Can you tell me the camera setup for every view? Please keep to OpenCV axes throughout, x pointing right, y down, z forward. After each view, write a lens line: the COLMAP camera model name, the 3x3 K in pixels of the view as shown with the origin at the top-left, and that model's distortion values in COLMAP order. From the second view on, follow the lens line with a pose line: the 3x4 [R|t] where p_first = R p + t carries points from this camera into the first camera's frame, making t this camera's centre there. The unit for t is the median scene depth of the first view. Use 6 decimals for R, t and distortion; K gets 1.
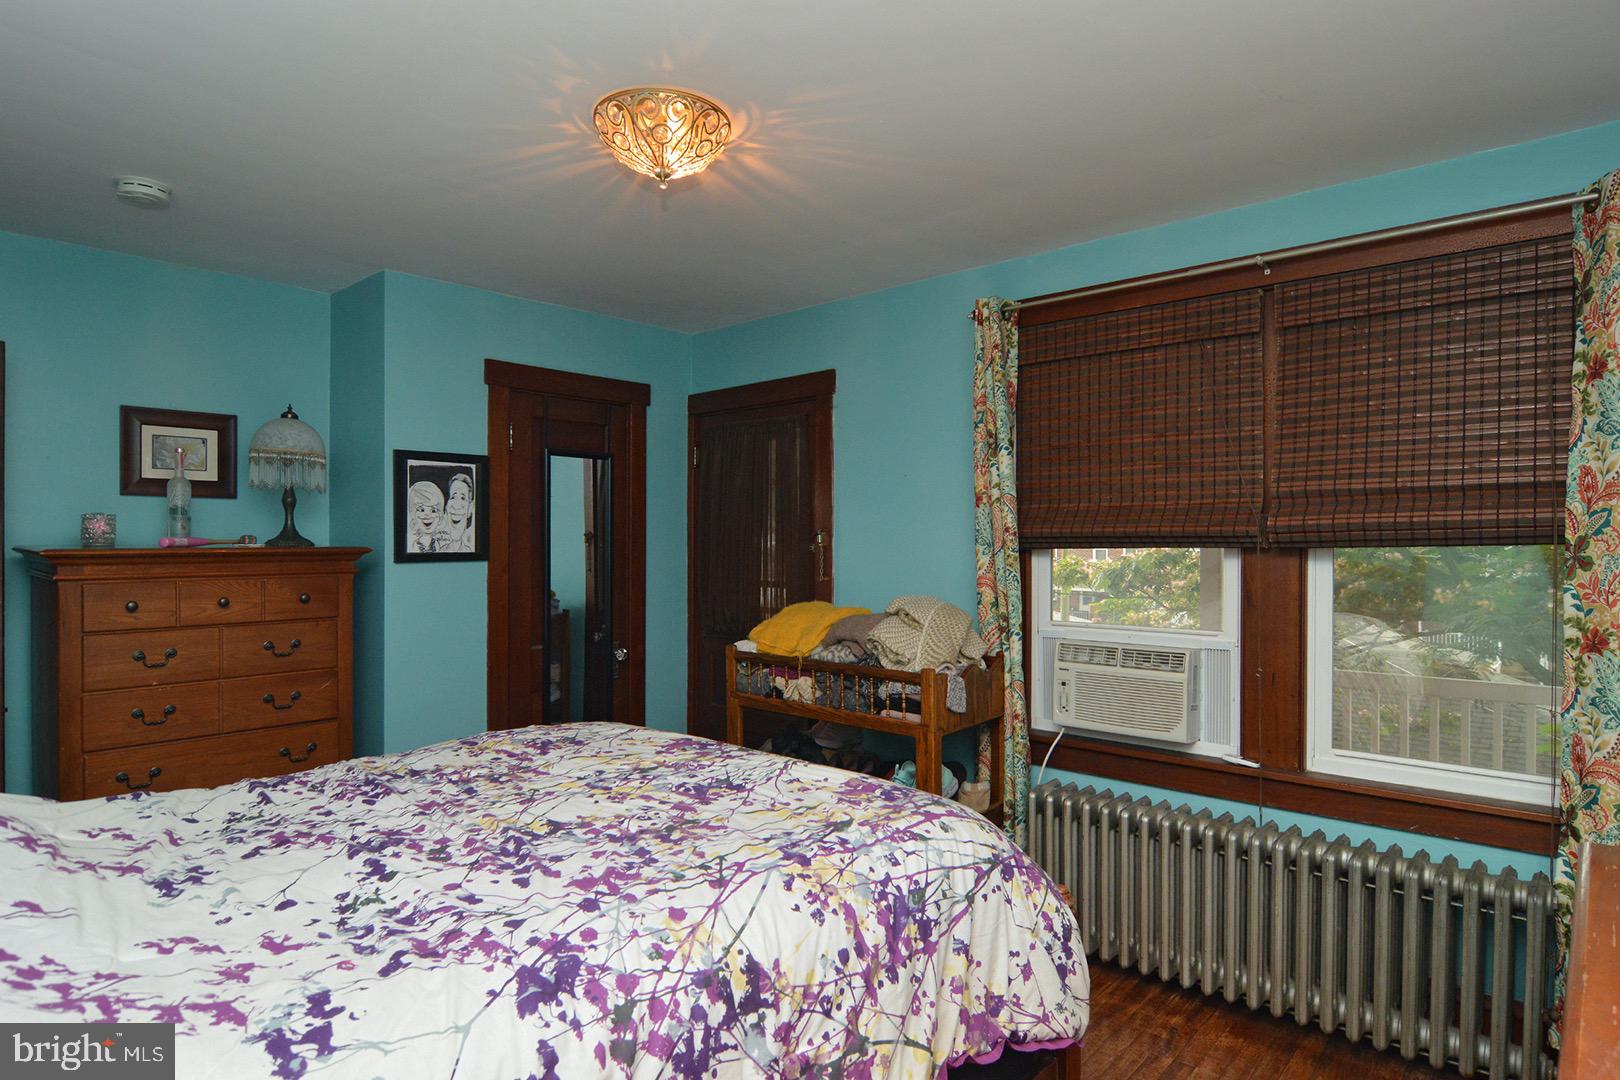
lens RADIAL K [[879.4, 0, 807.3], [0, 879.4, 544.1], [0, 0, 1]] dist [-0.015744, -0.001691]
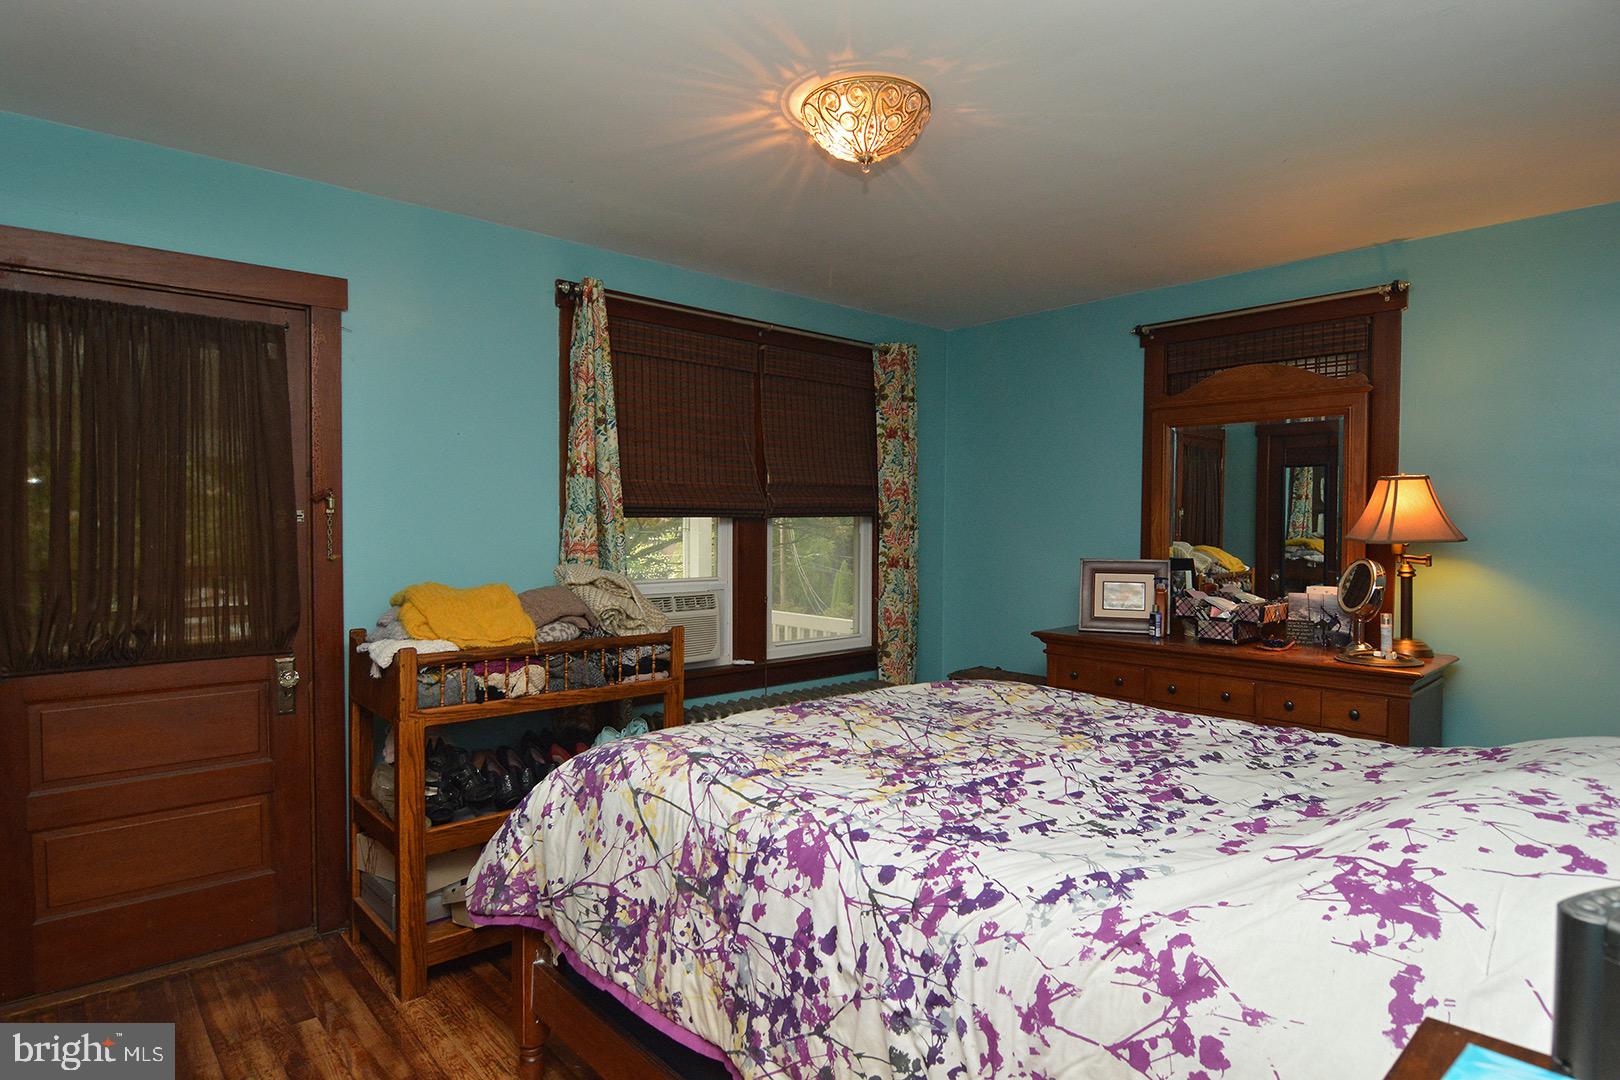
lens RADIAL K [[879.4, 0, 807.3], [0, 879.4, 544.1], [0, 0, 1]] dist [-0.015744, -0.001691]
pose [[0.103457, -0.018139, 0.994469, -1.212261], [0.007317, 0.999821, 0.017475, 0.028888], [-0.994607, 0.005469, 0.103571, 0.935667]]
